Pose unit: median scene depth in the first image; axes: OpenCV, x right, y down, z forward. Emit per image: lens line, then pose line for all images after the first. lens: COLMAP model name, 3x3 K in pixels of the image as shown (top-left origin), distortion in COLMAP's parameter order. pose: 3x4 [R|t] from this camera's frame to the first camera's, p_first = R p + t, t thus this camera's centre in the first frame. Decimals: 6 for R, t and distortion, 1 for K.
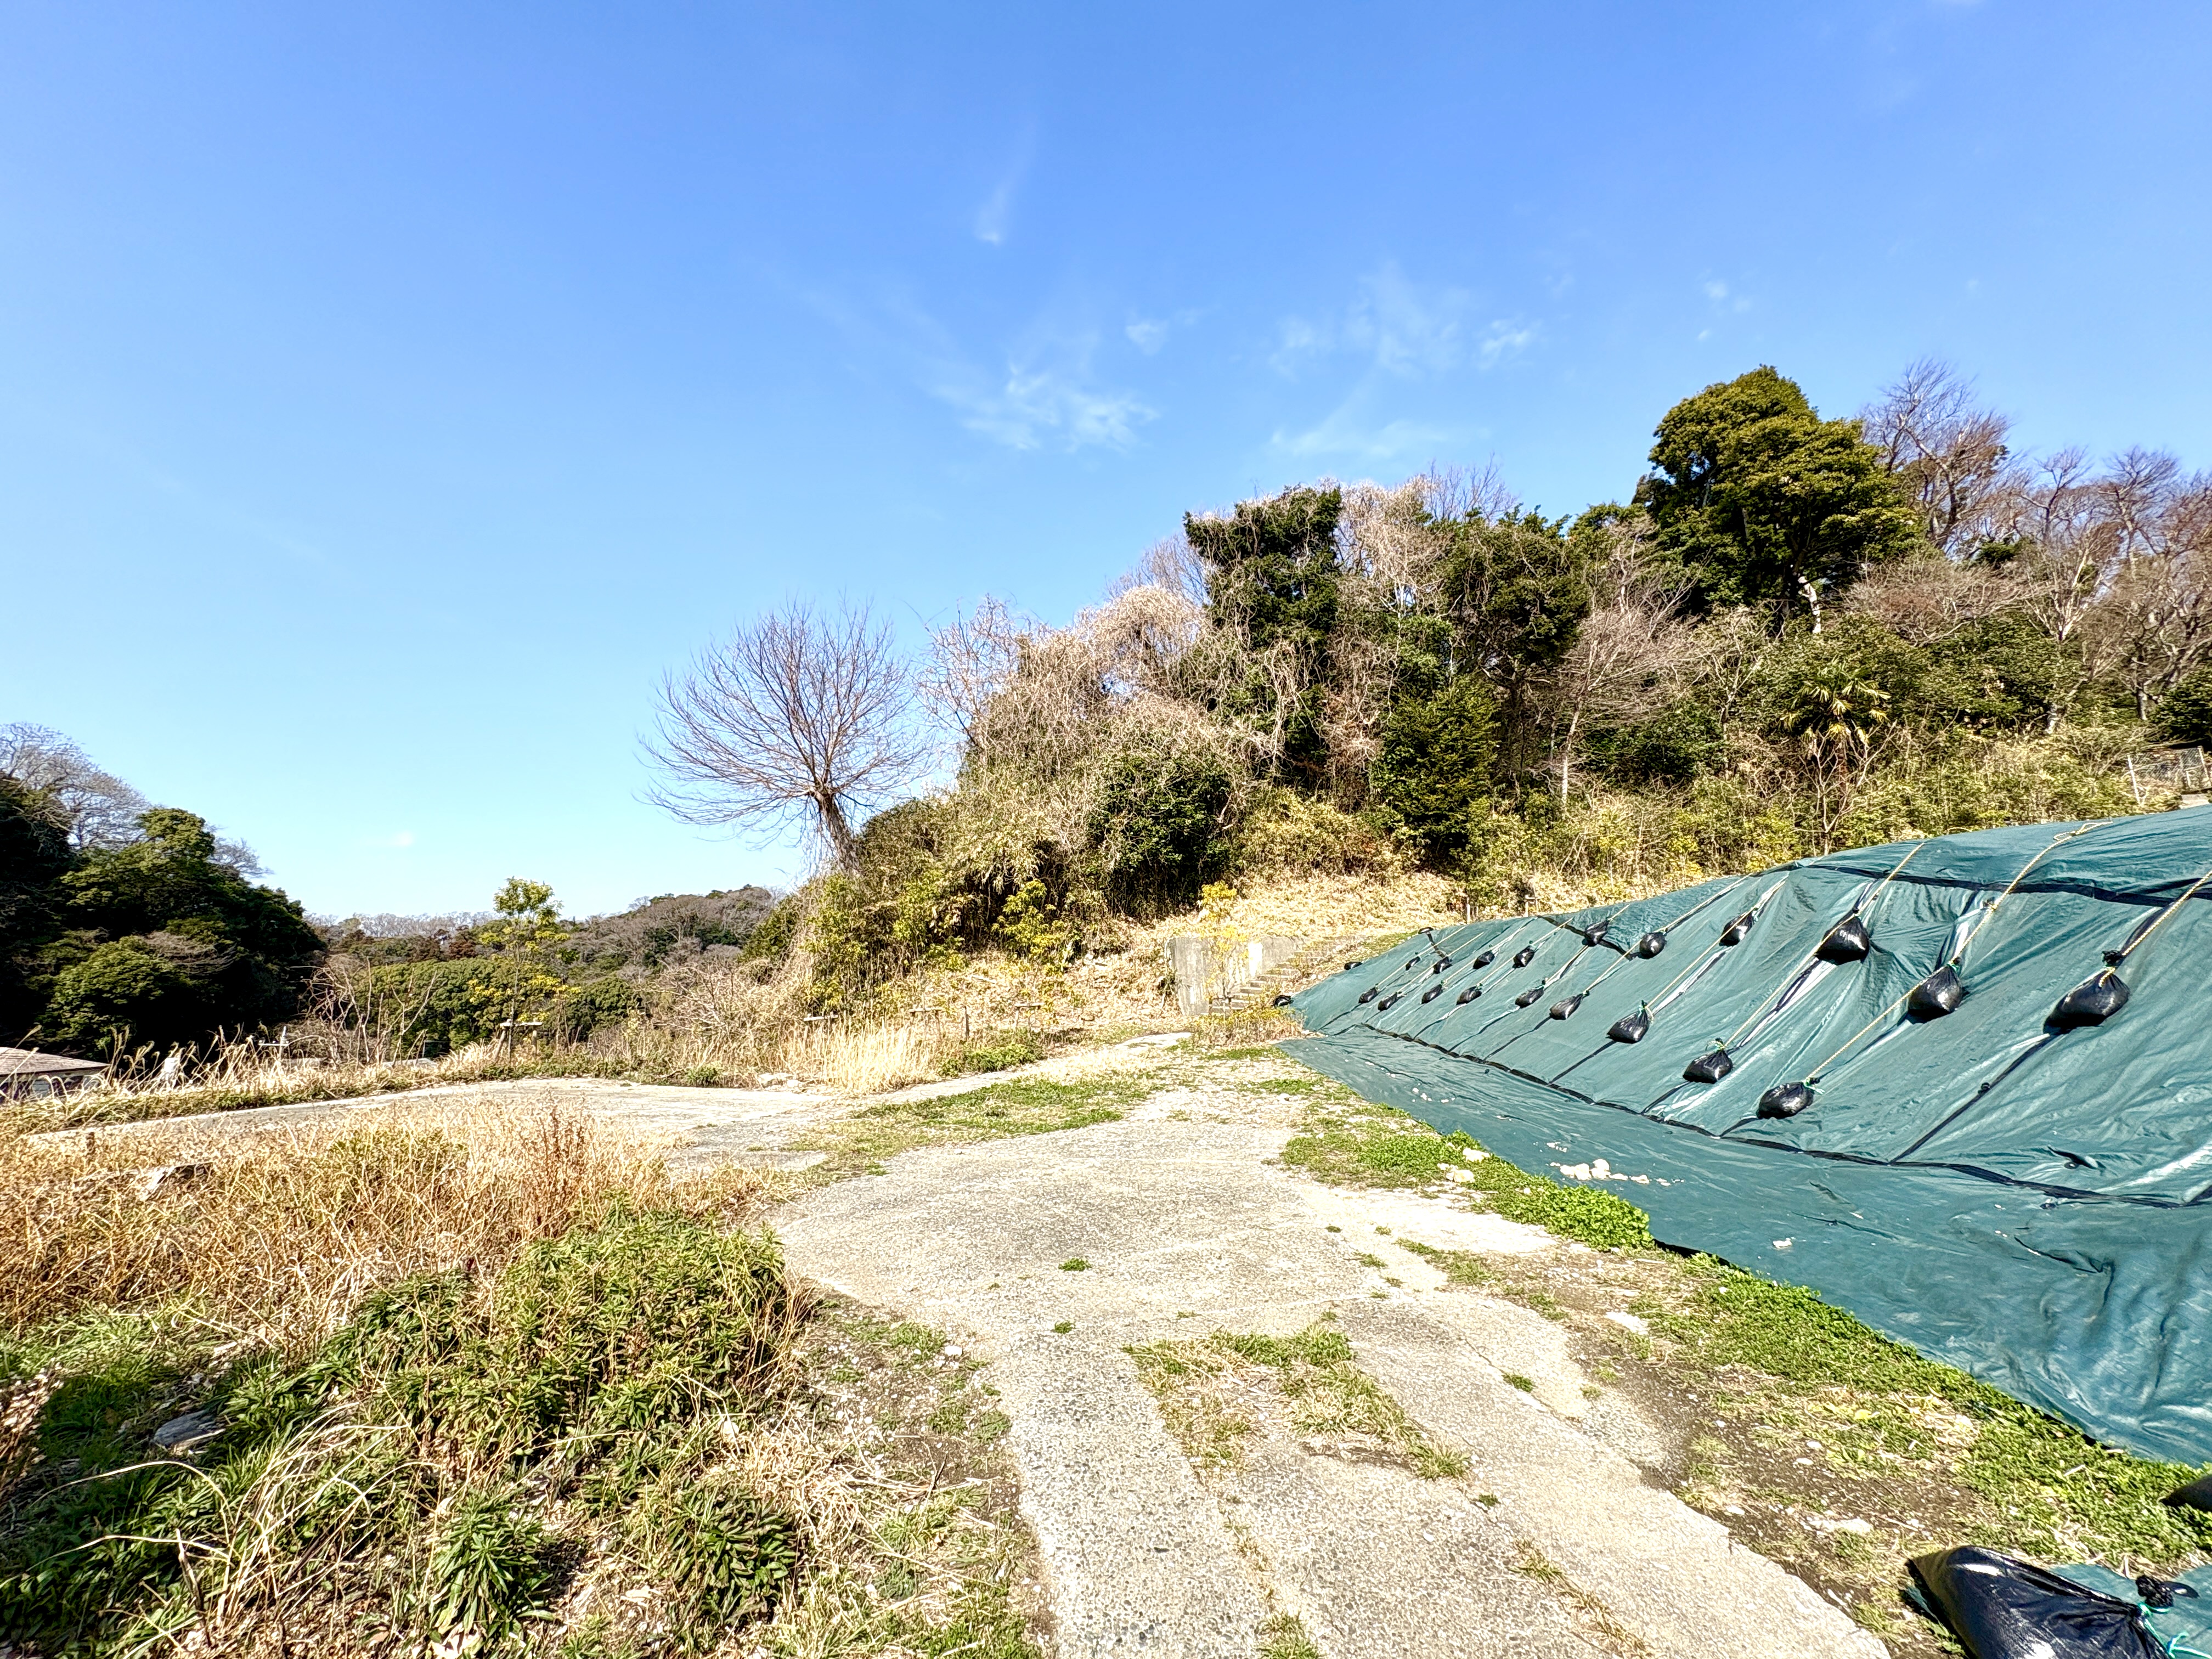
lens RADIAL K [[884.7, 0, 1108.7], [0, 884.7, 829.4], [0, 0, 1]] dist [-0.000043, -0.000196]
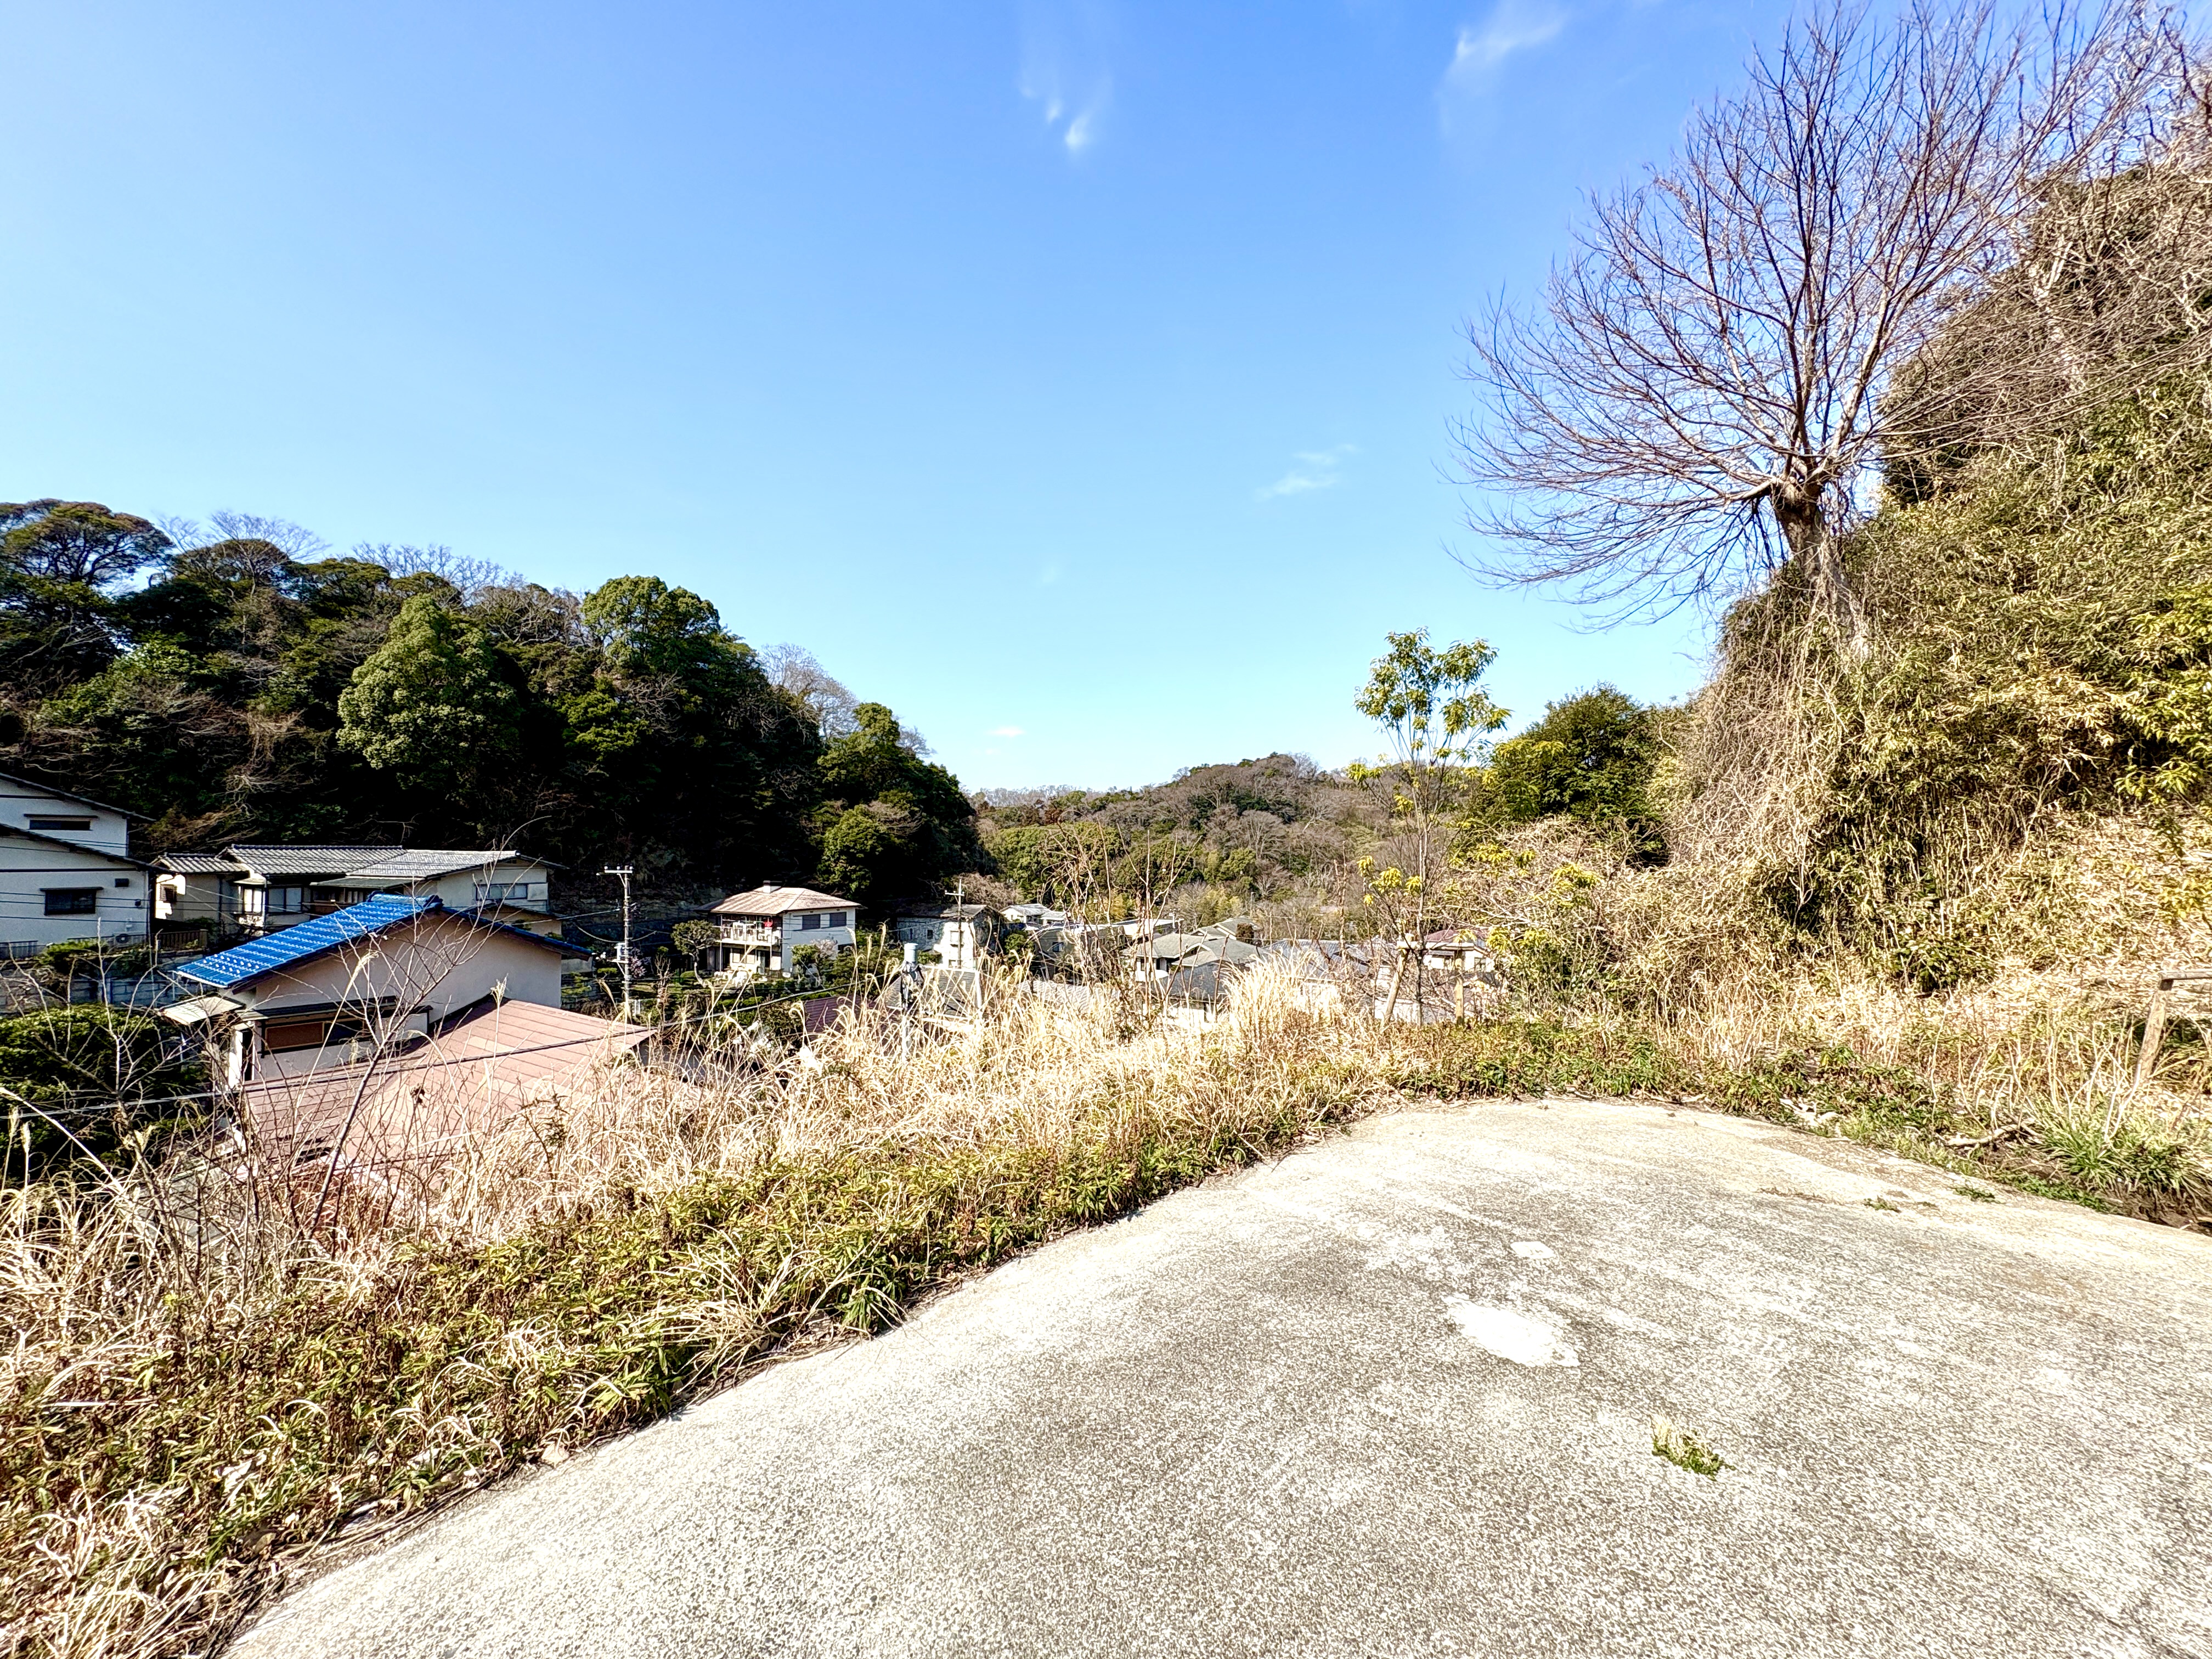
lens RADIAL K [[884.7, 0, 1104.2], [0, 884.7, 831.5], [0, 0, 1]] dist [-0.000043, -0.000196]
pose [[0.844125, 0.006477, -0.536107, -0.108790], [0.075649, 0.988485, 0.131055, 0.015807], [0.530783, -0.151183, 0.833915, 0.102642]]
